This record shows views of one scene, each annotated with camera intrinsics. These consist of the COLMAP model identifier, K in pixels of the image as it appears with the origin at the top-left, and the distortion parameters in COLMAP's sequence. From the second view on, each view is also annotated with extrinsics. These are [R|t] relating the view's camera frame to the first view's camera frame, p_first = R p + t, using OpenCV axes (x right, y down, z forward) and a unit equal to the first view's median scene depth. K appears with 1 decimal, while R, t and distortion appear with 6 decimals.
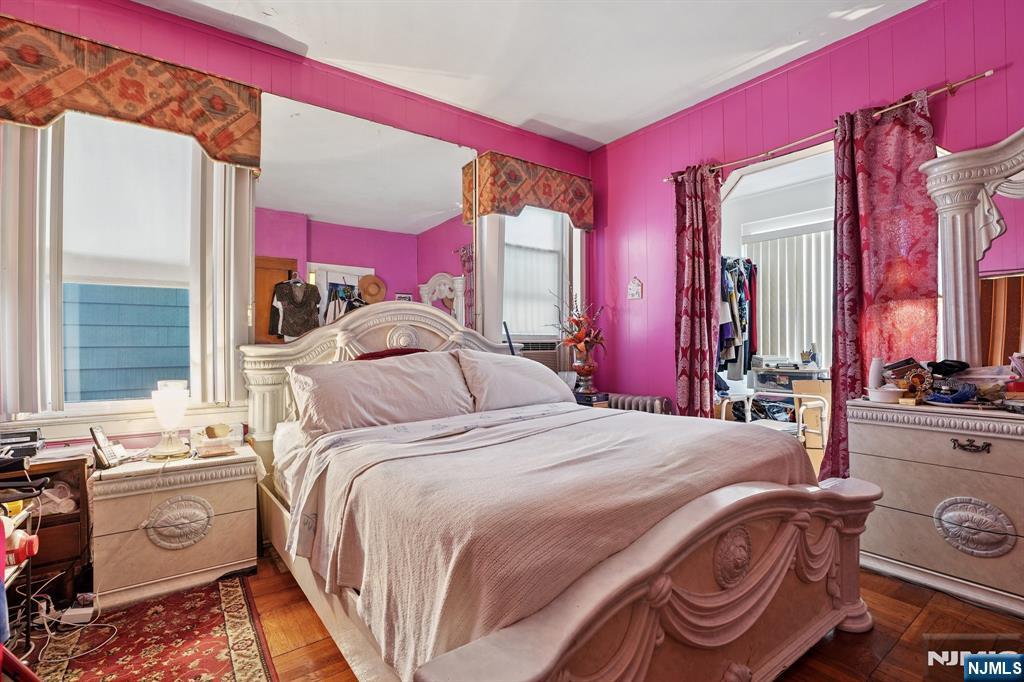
lens RADIAL K [[464.1, 0, 513.1], [0, 464.1, 345.2], [0, 0, 1]] dist [0.002287, 0.000061]
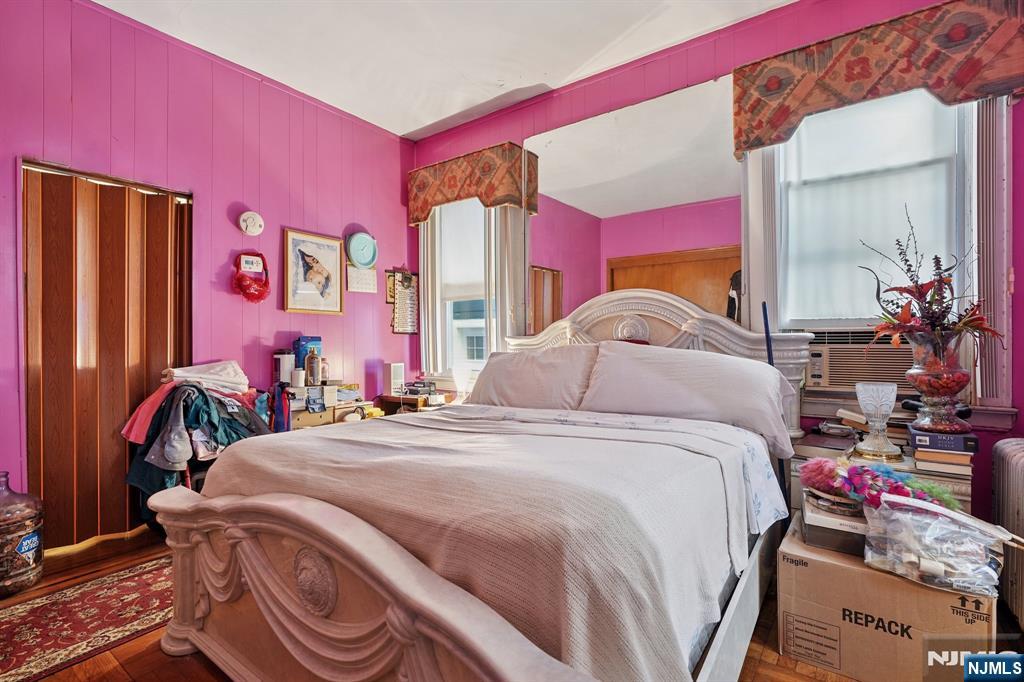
lens RADIAL K [[522.7, 0, 512.0], [0, 522.7, 341.0], [0, 0, 1]] dist [0.000156, -0.000288]
pose [[0.268567, 0.008838, -0.963221, 0.621870], [0.002270, 0.999949, 0.009807, -0.002132], [0.963258, -0.004820, 0.268533, 0.426063]]
